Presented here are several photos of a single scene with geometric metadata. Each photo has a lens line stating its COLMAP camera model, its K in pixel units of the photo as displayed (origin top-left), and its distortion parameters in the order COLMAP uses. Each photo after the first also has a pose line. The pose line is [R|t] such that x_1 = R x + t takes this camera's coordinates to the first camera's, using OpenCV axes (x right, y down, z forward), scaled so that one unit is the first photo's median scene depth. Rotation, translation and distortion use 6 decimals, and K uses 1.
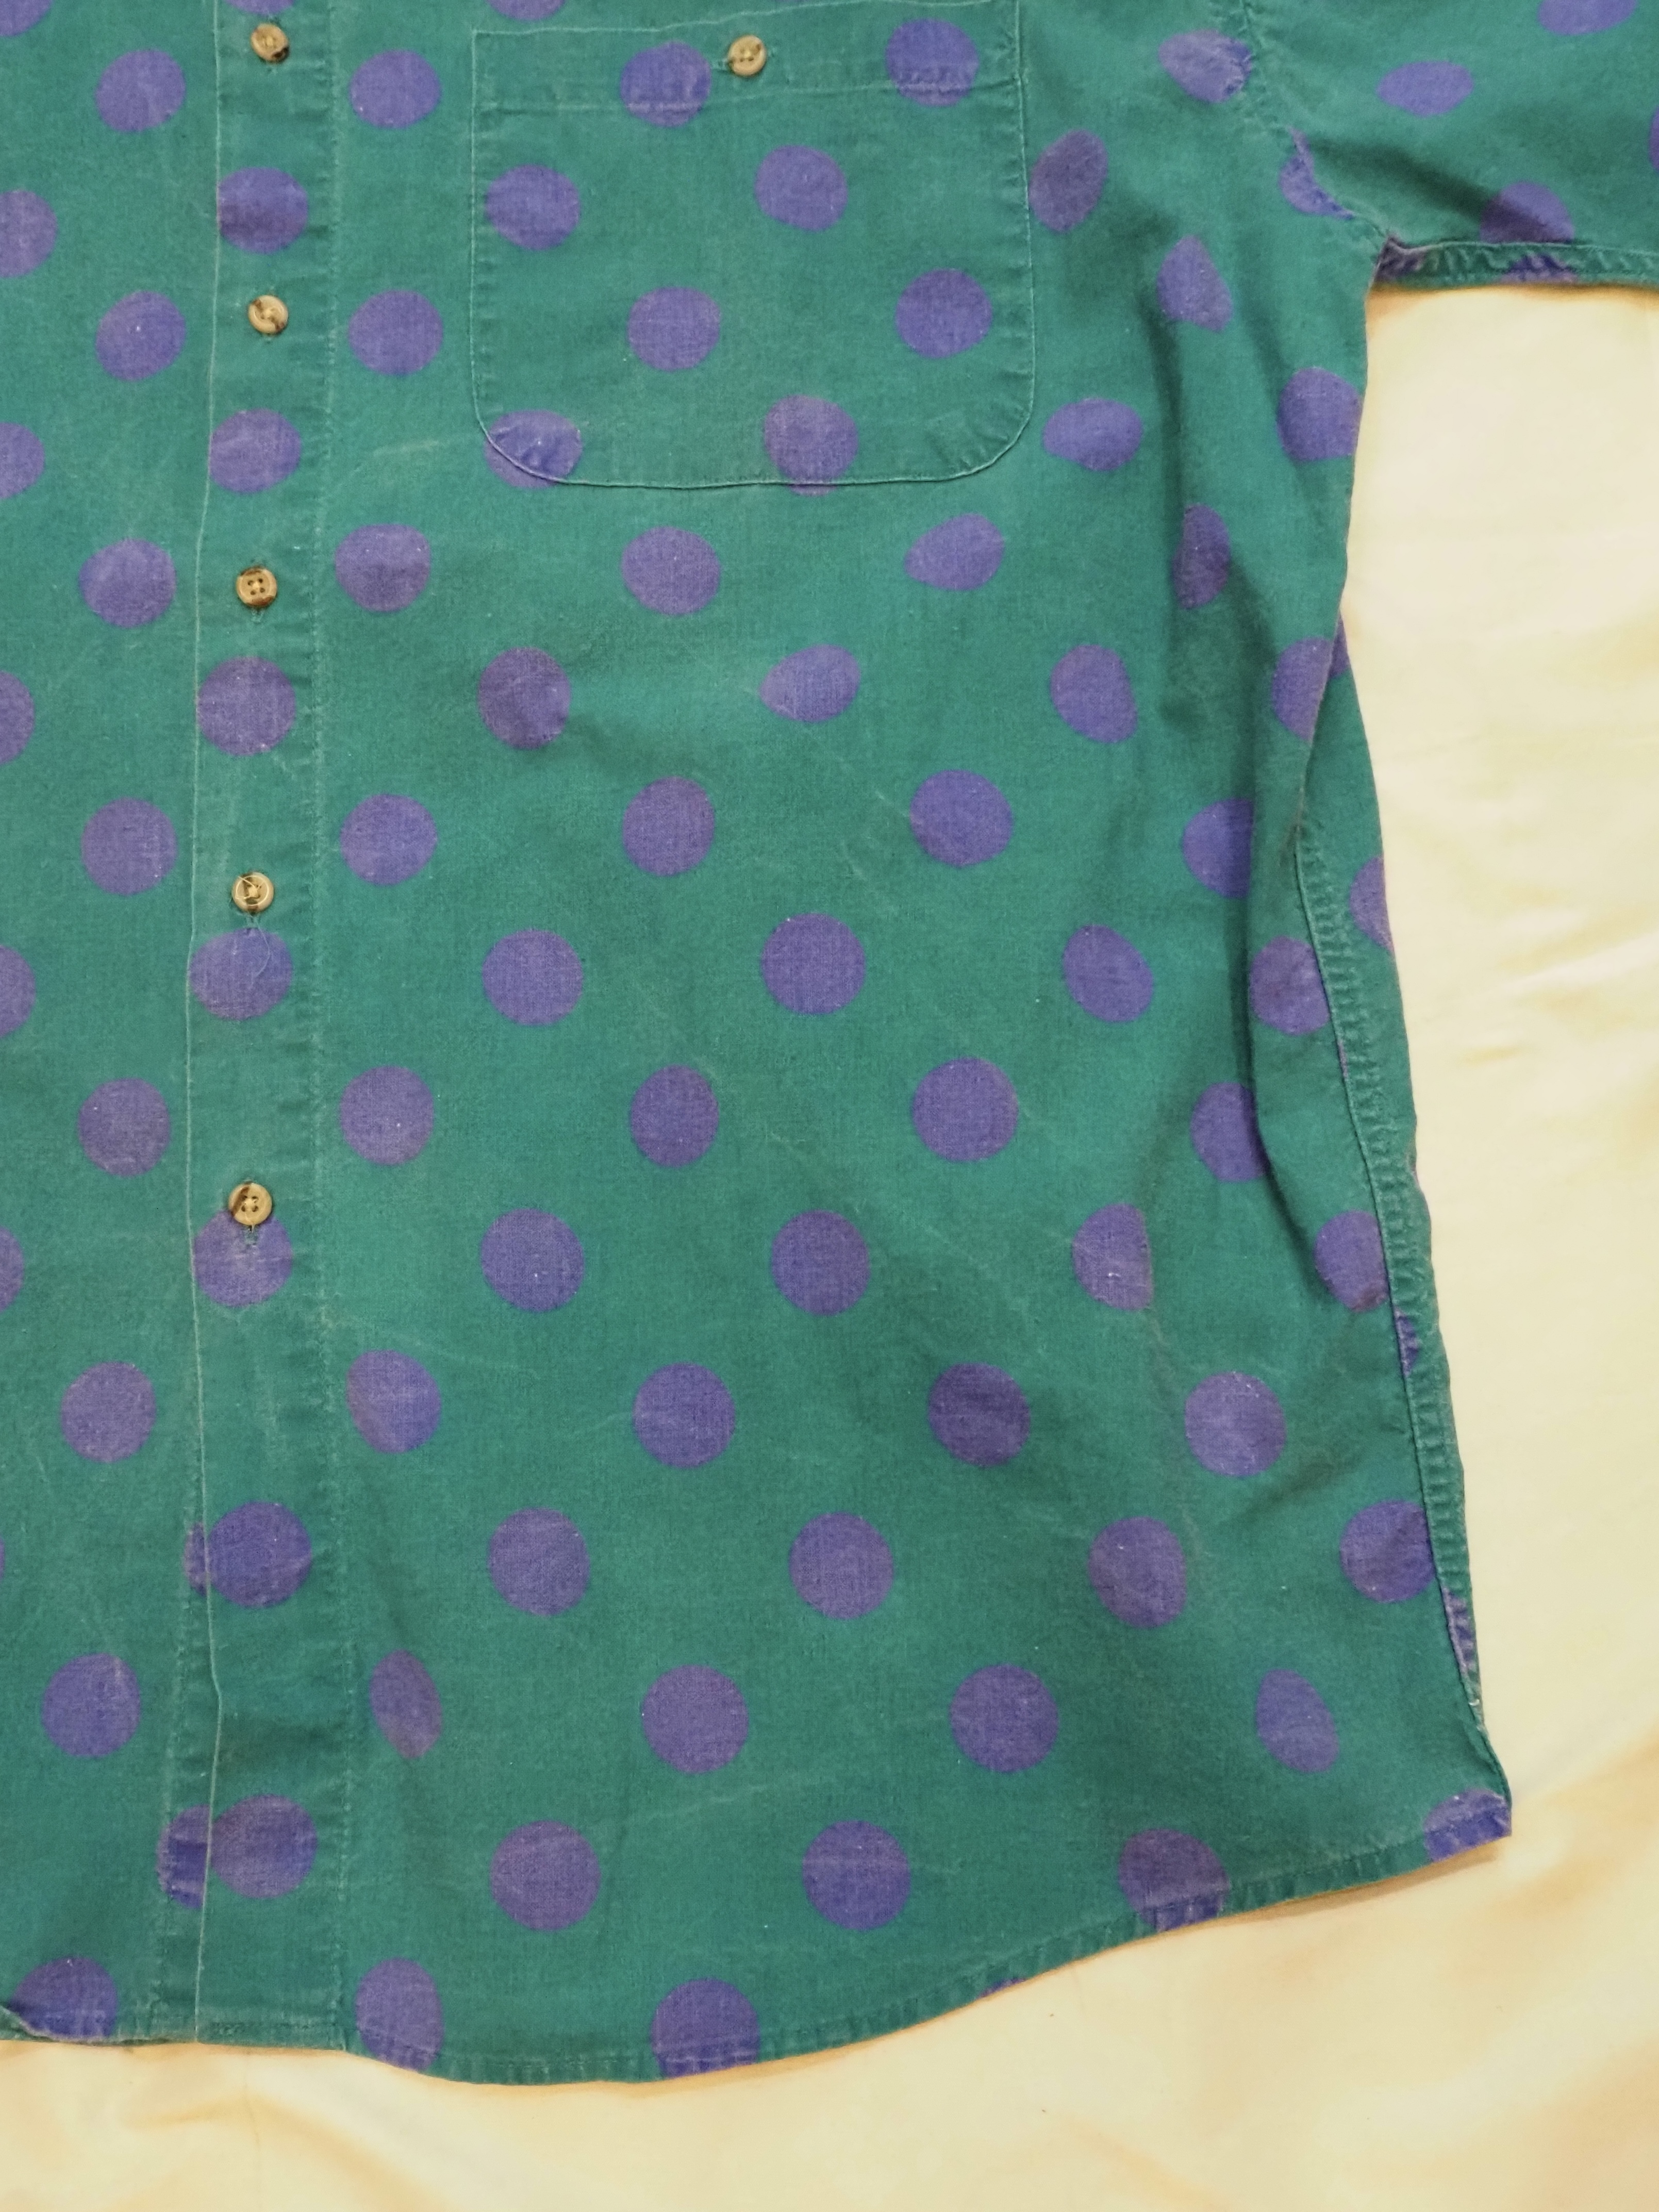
lens RADIAL K [[1752.6, 0, 830.2], [0, 1752.6, 1207.8], [0, 0, 1]] dist [-0.011797, 0.005868]
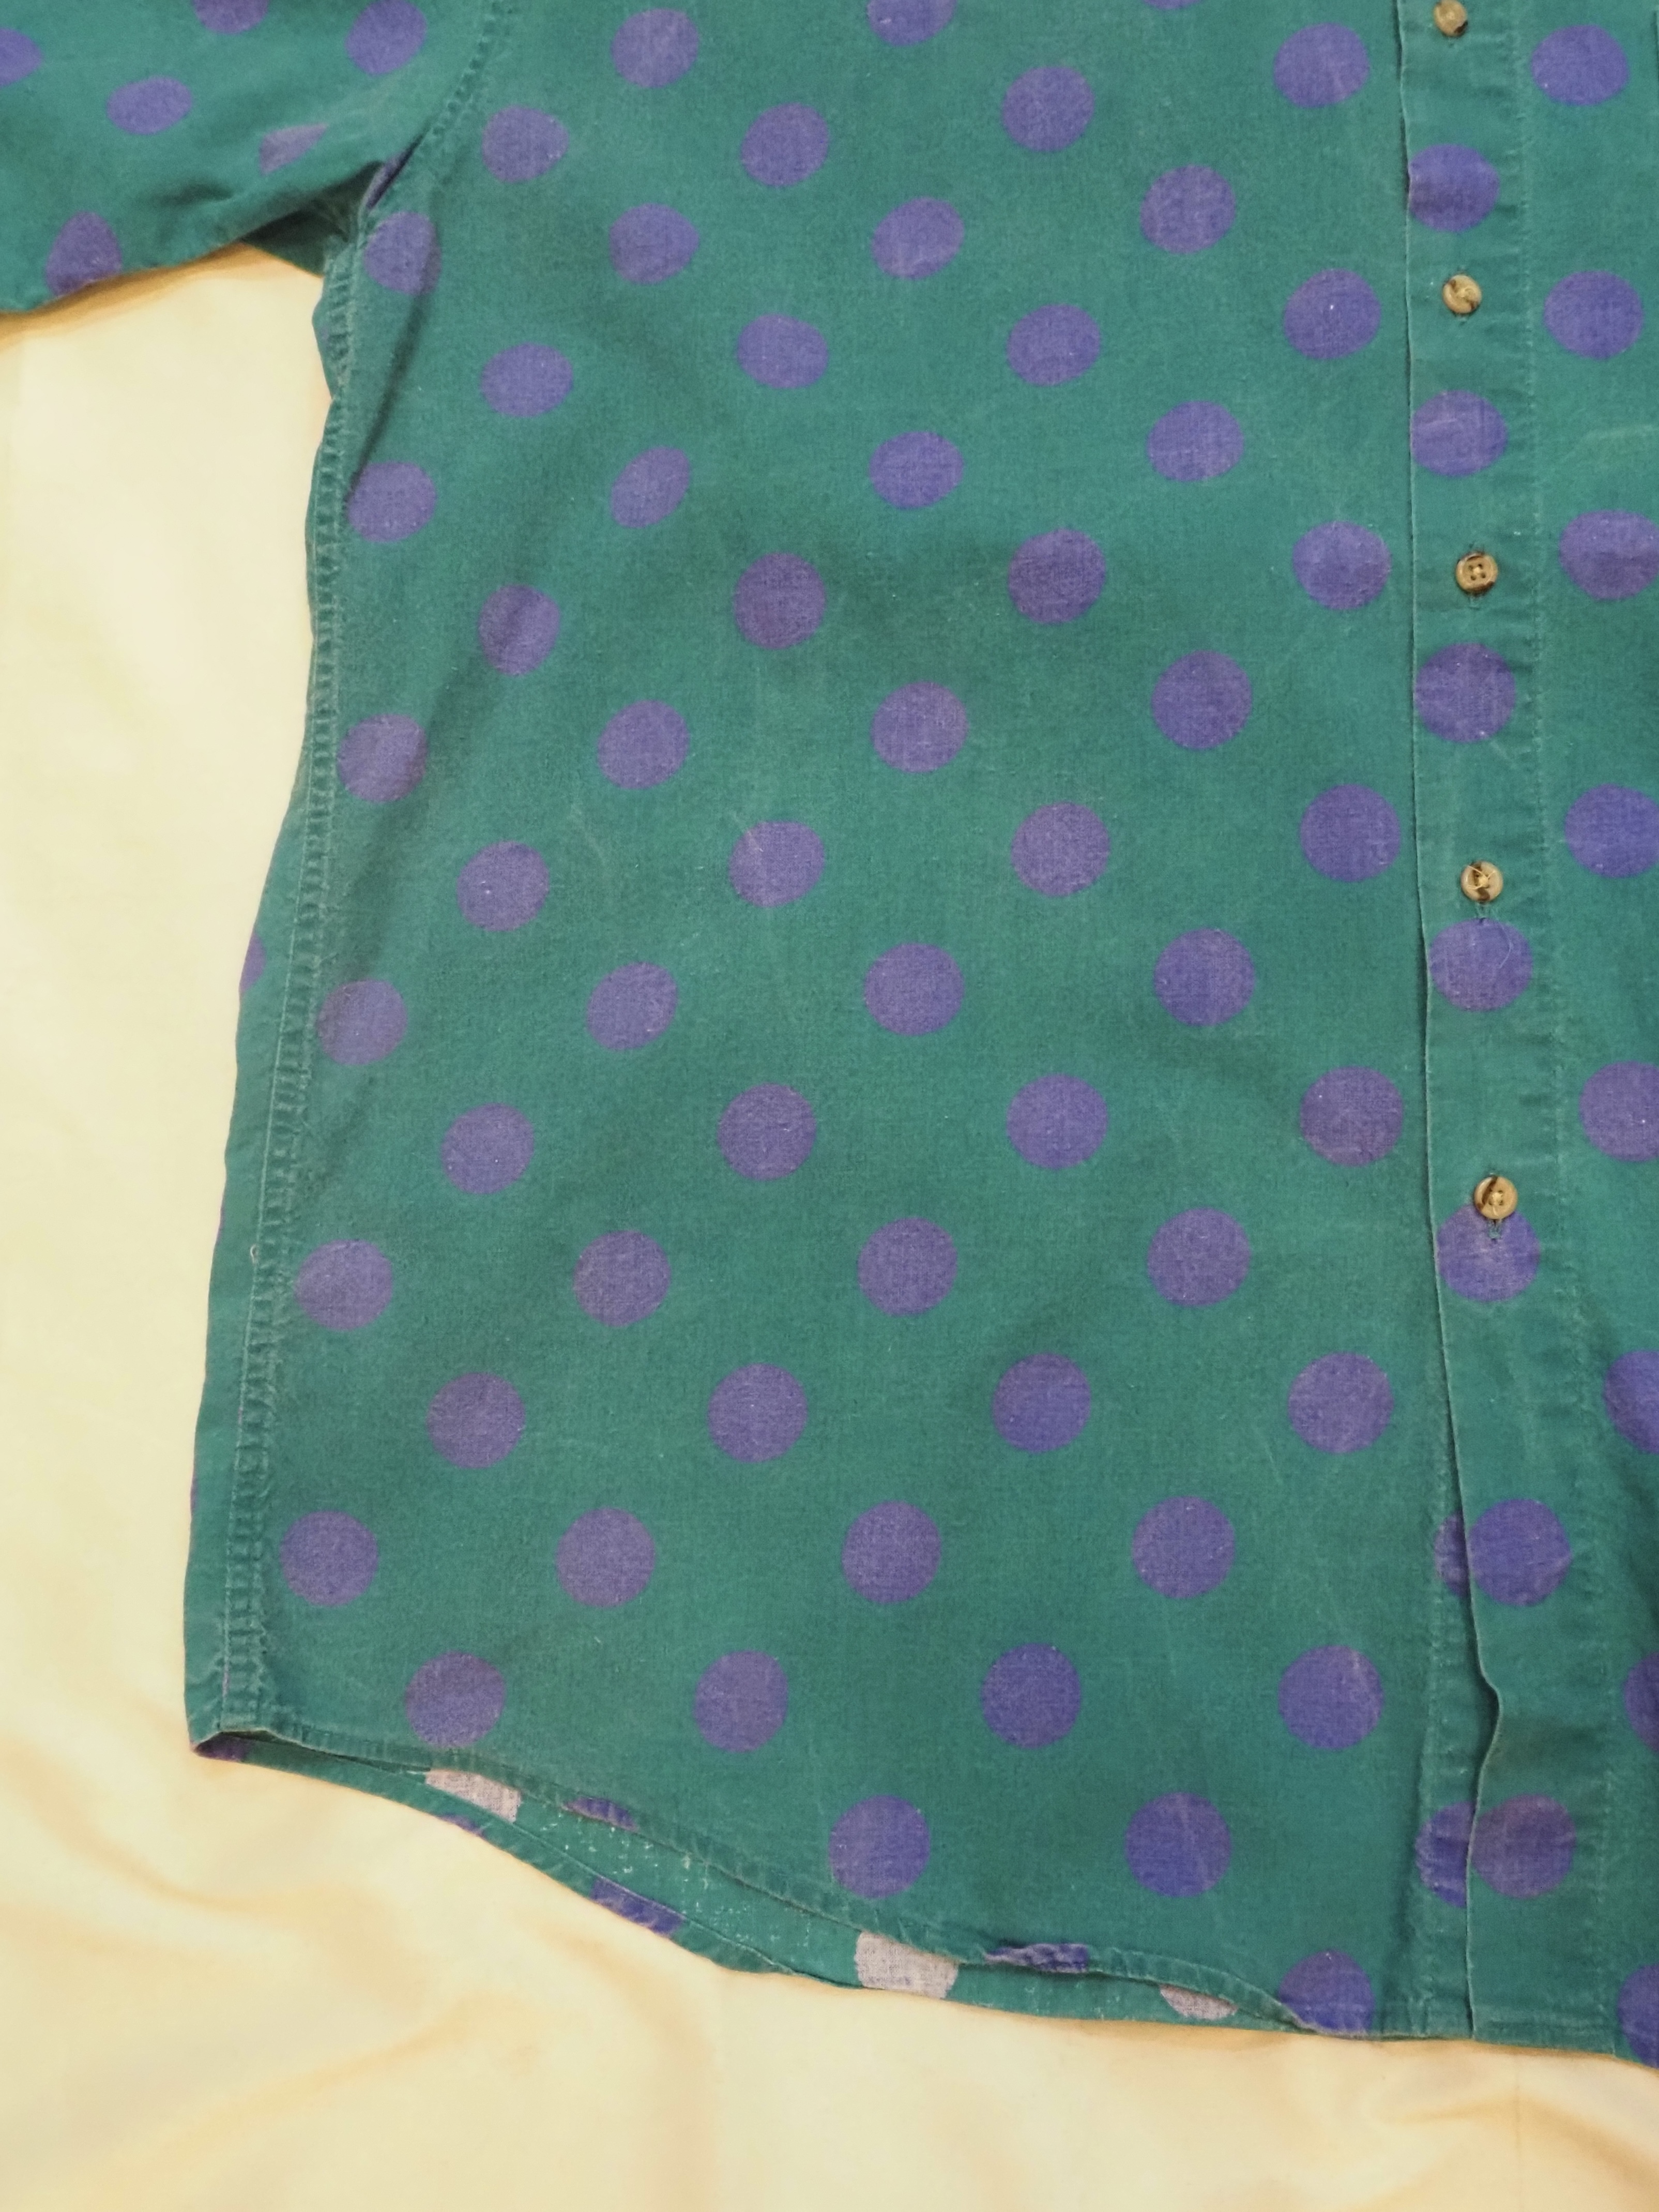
lens RADIAL K [[1742.4, 0, 1099.5], [0, 1742.4, 1186.4], [0, 0, 1]] dist [-0.007134, 0.002020]
pose [[0.999089, 0.025636, -0.034117, -0.508446], [-0.025323, 0.999633, 0.009584, -0.011999], [0.034350, -0.008712, 0.999372, 0.006025]]
